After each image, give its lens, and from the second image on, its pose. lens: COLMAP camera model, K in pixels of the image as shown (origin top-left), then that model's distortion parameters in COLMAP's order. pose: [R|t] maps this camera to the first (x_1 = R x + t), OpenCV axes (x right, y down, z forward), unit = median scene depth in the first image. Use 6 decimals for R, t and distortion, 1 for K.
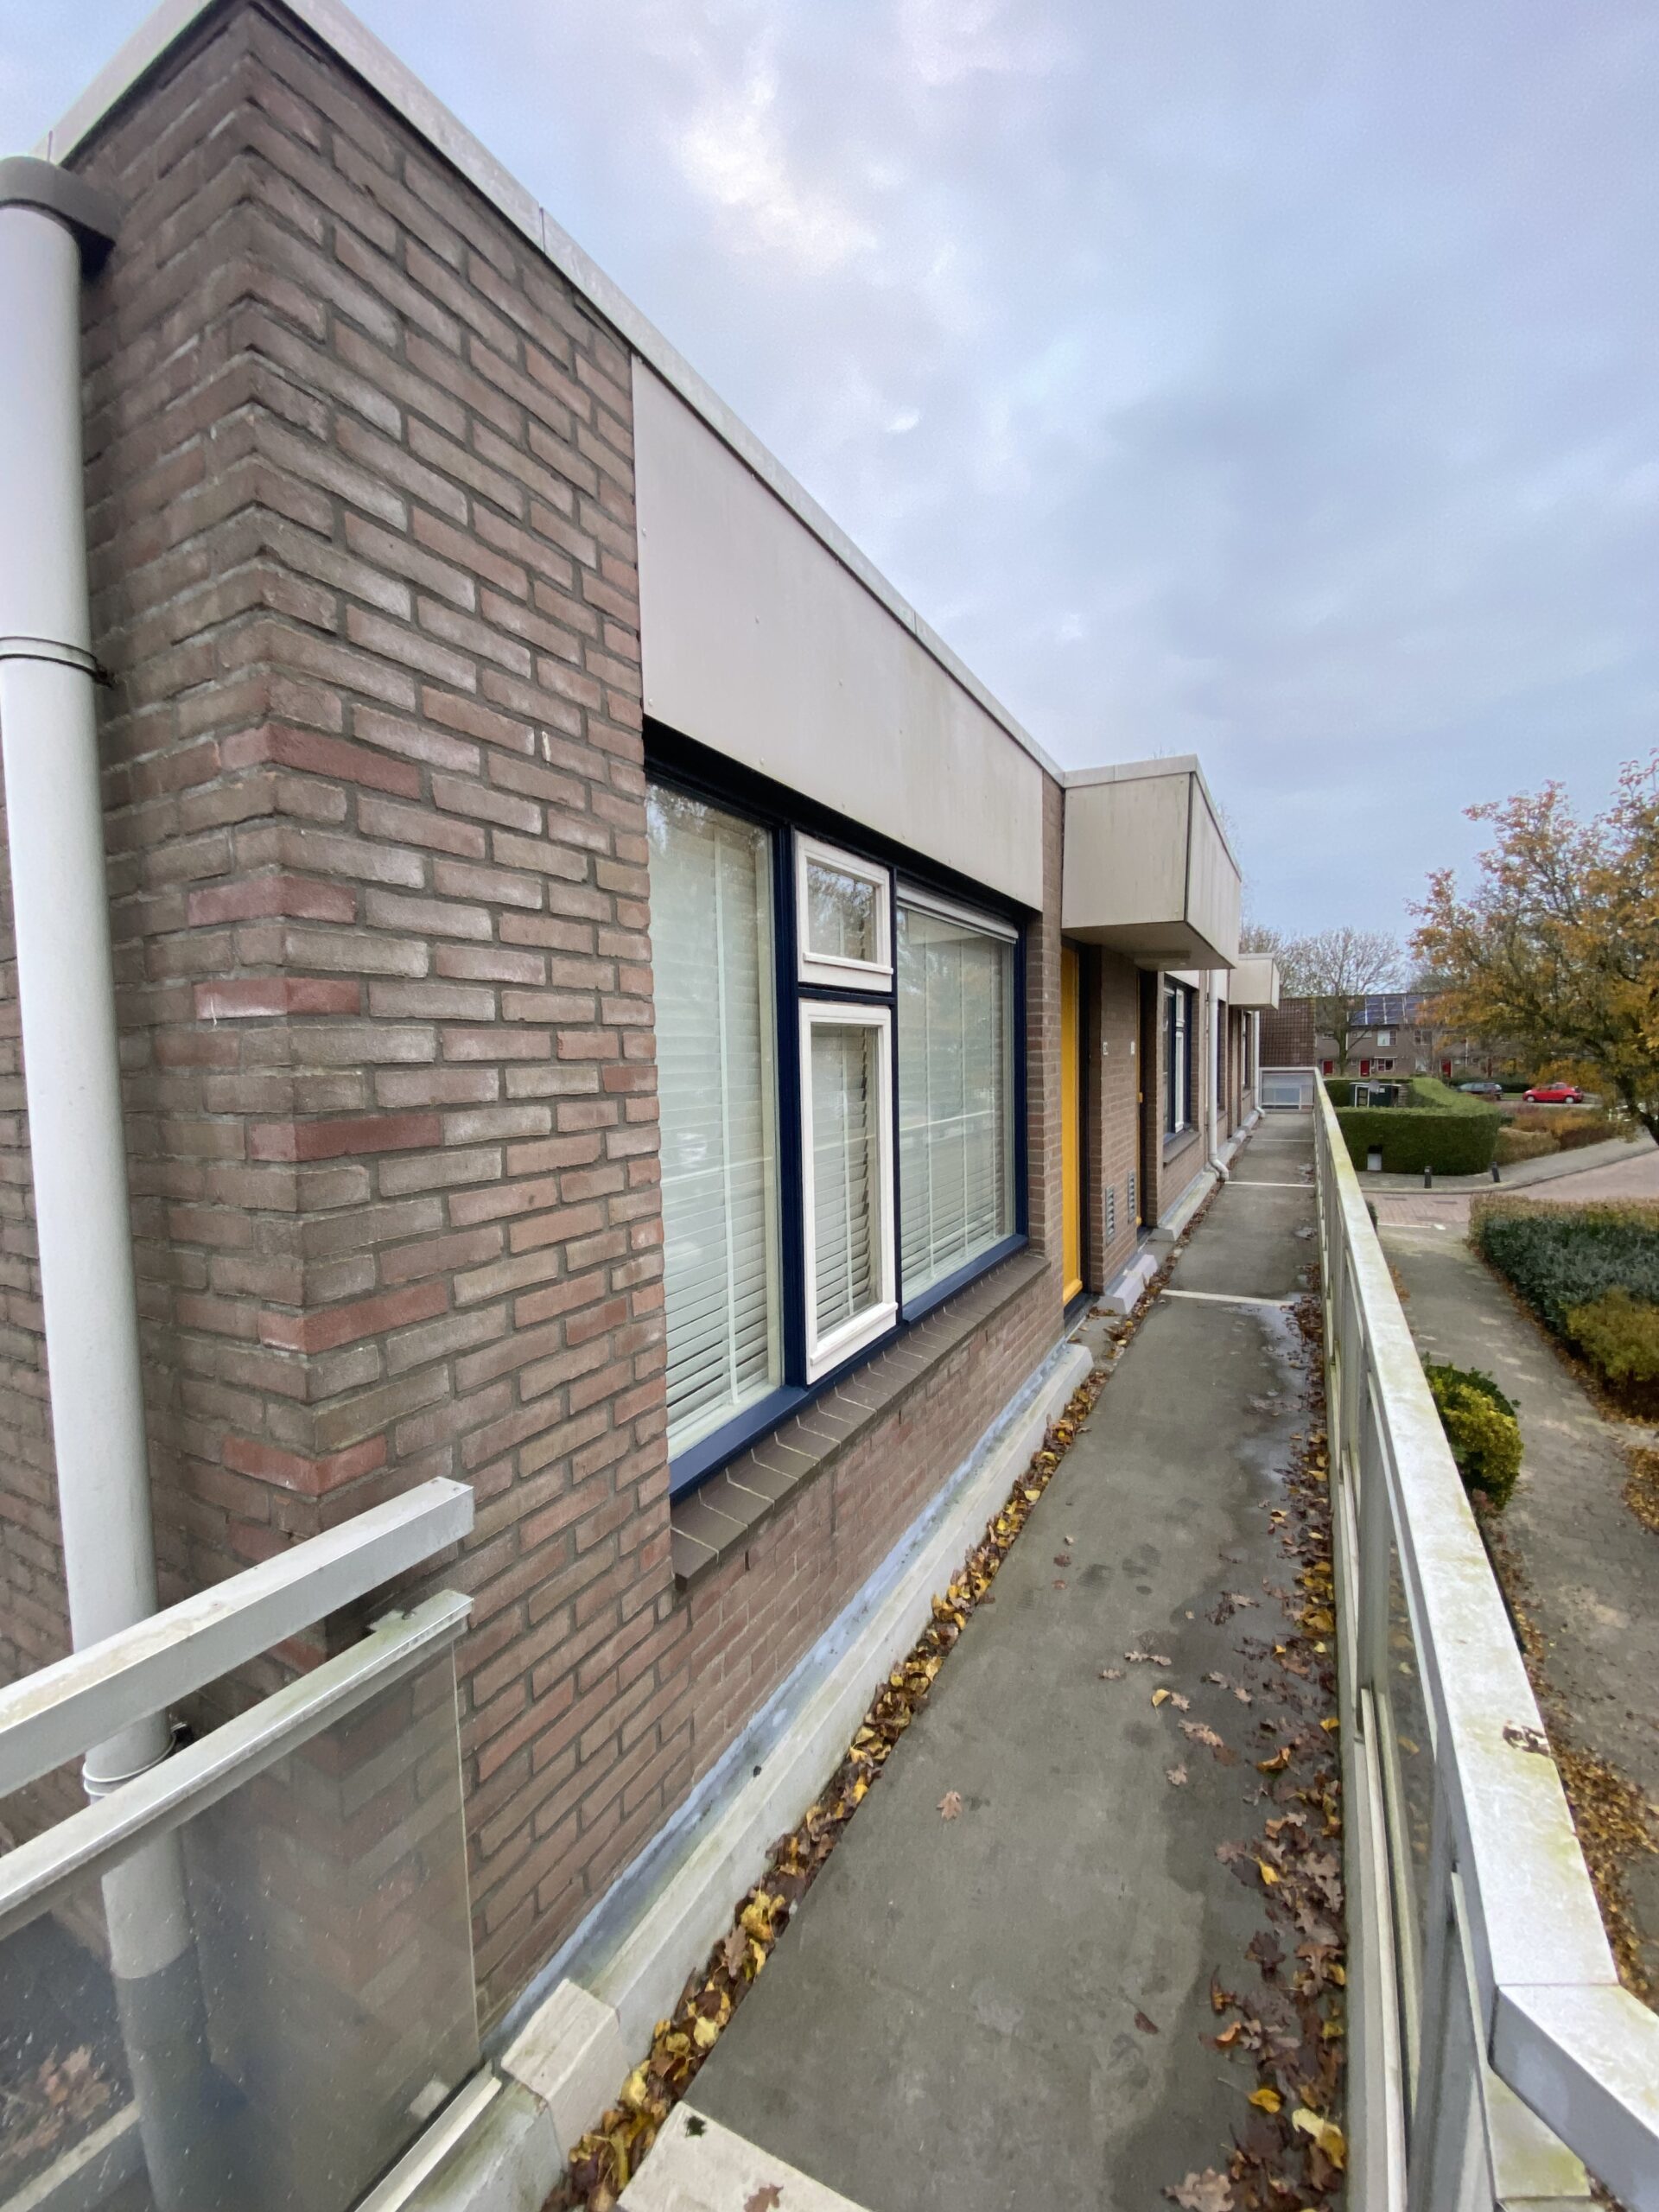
lens RADIAL K [[891.6, 0, 835.8], [0, 891.6, 1110.6], [0, 0, 1]] dist [0.019293, -0.019392]
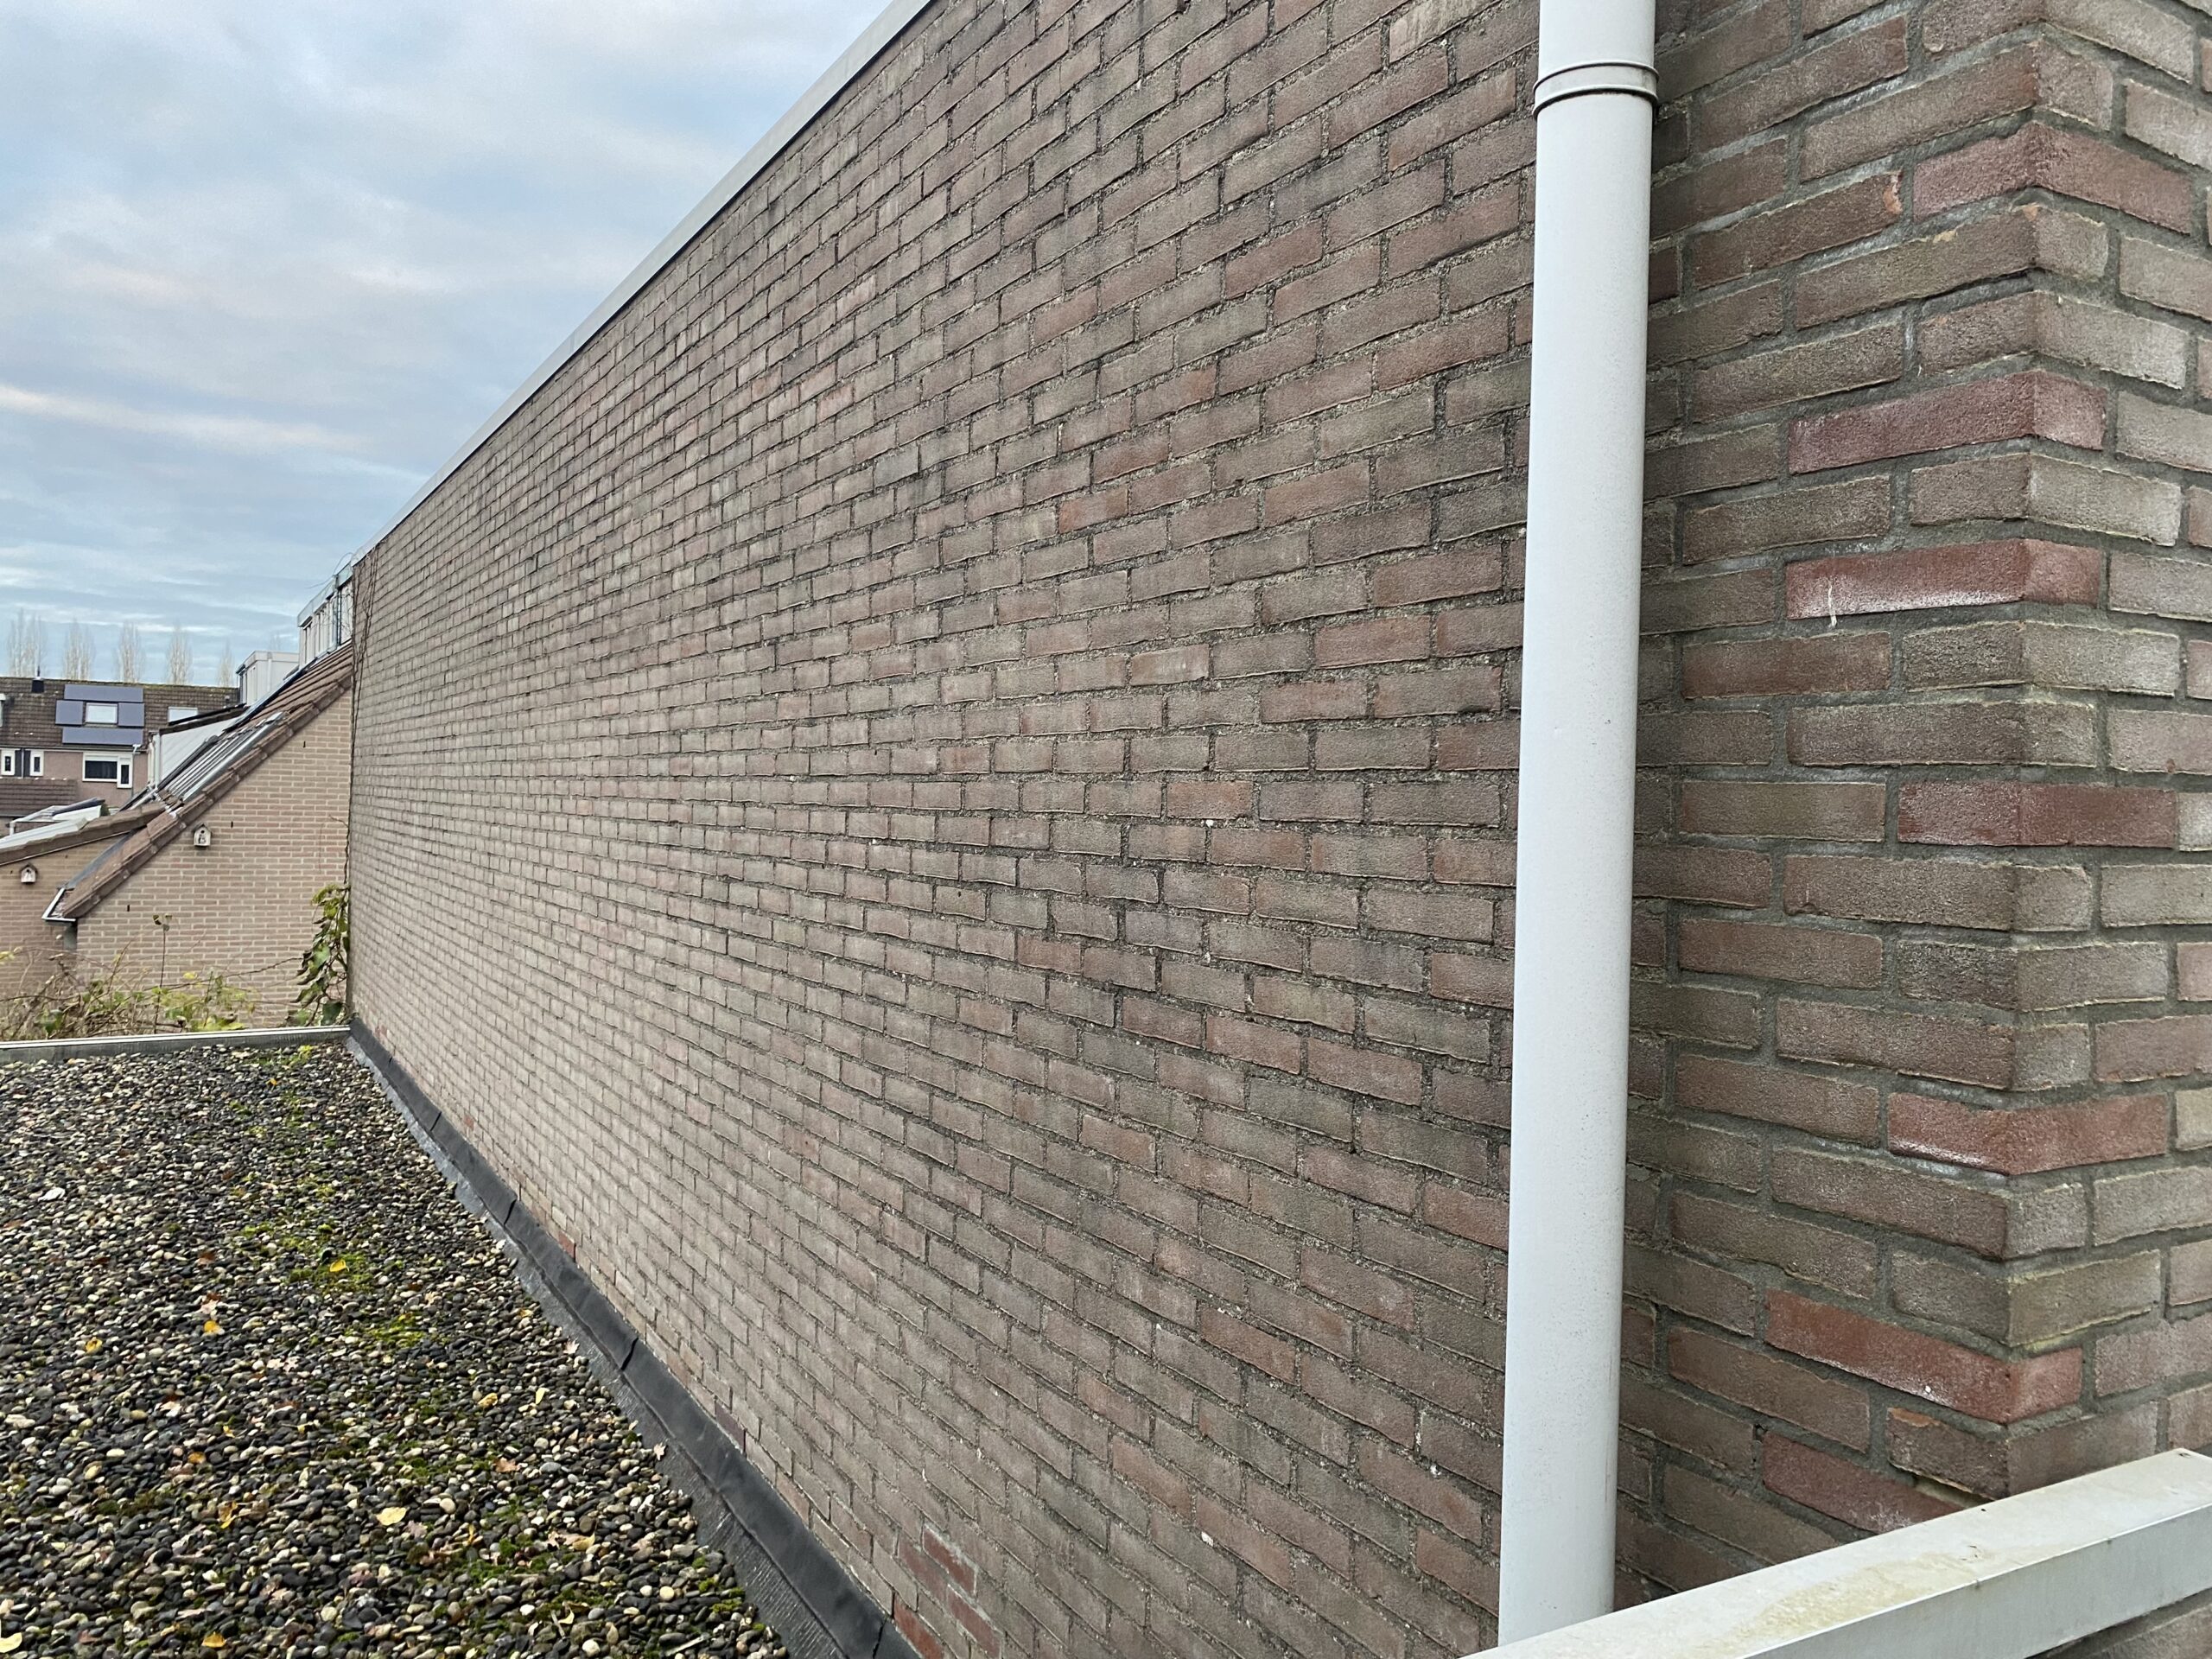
lens RADIAL K [[1679.7, 0, 1099.7], [0, 1679.7, 813.7], [0, 0, 1]] dist [0.071662, -0.084553]
pose [[0.843351, 0.049756, -0.535054, -0.458029], [-0.077741, 0.996526, -0.029867, 0.104401], [0.531709, 0.066784, 0.844290, -0.252041]]
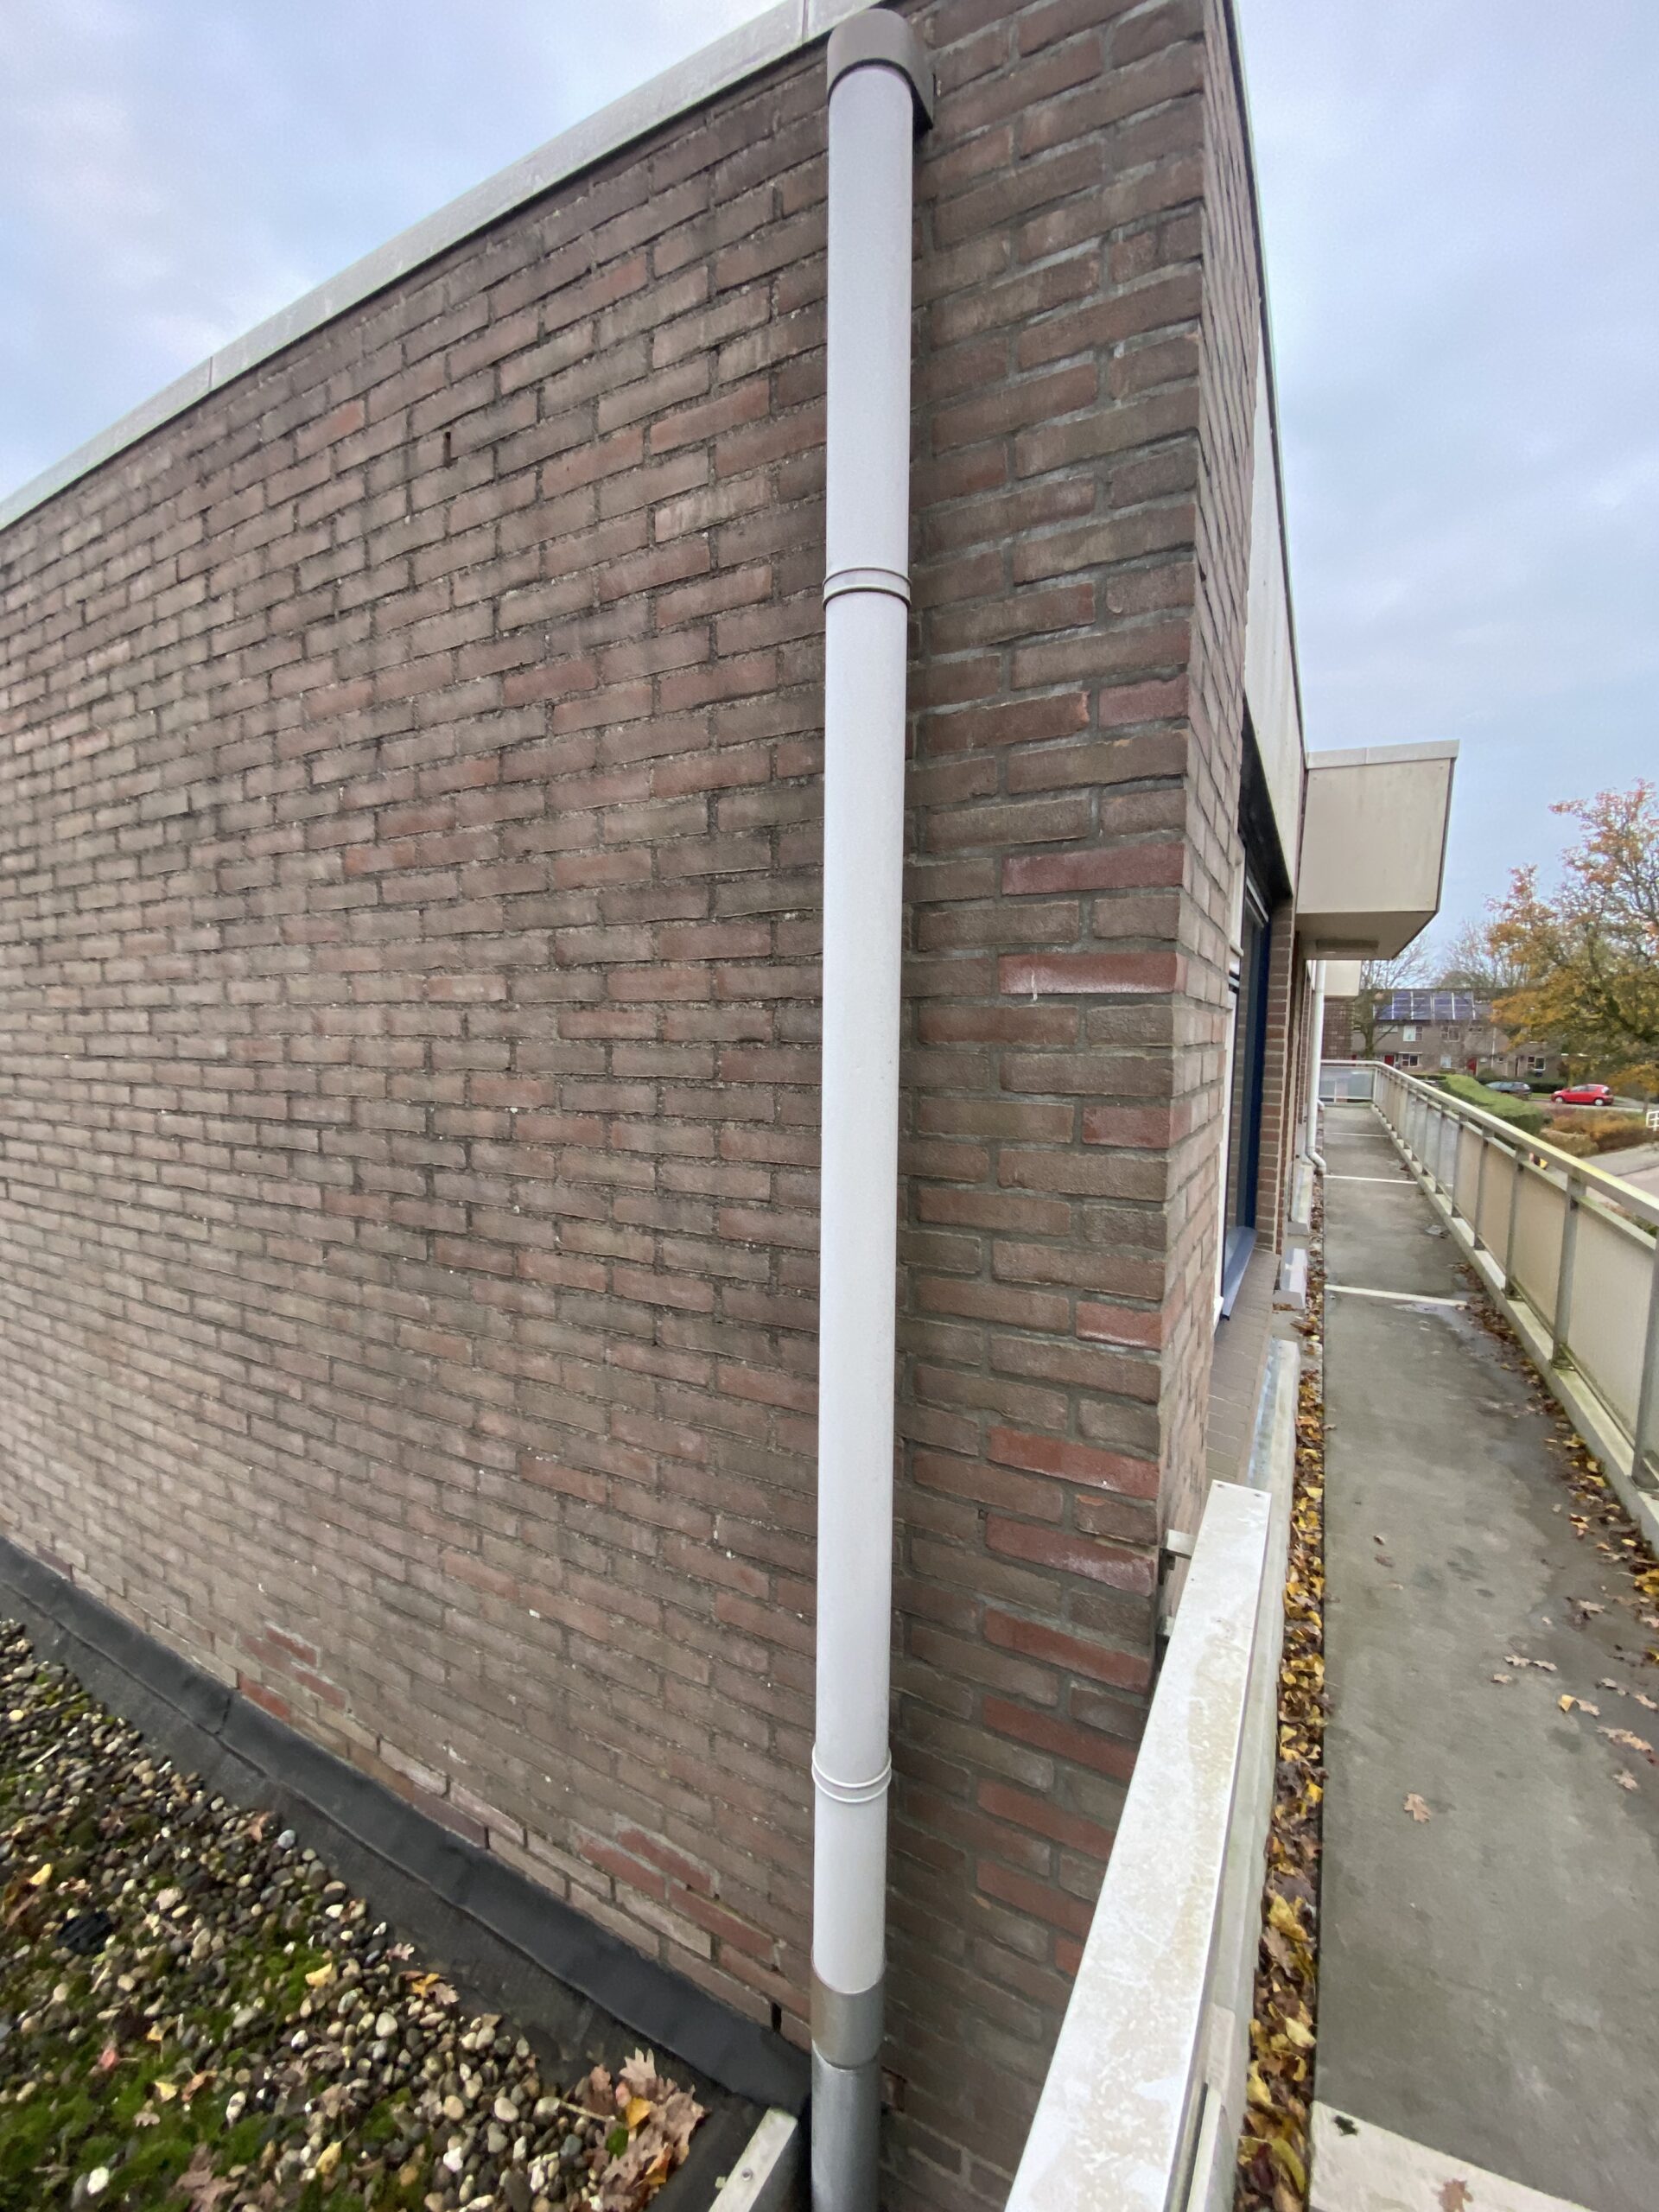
lens RADIAL K [[891.6, 0, 835.8], [0, 891.6, 1110.6], [0, 0, 1]] dist [0.019293, -0.019392]
pose [[0.999391, 0.034306, -0.006408, -0.845279], [-0.034127, 0.999074, 0.026192, 0.004431], [0.007300, -0.025957, 0.999636, 0.051837]]
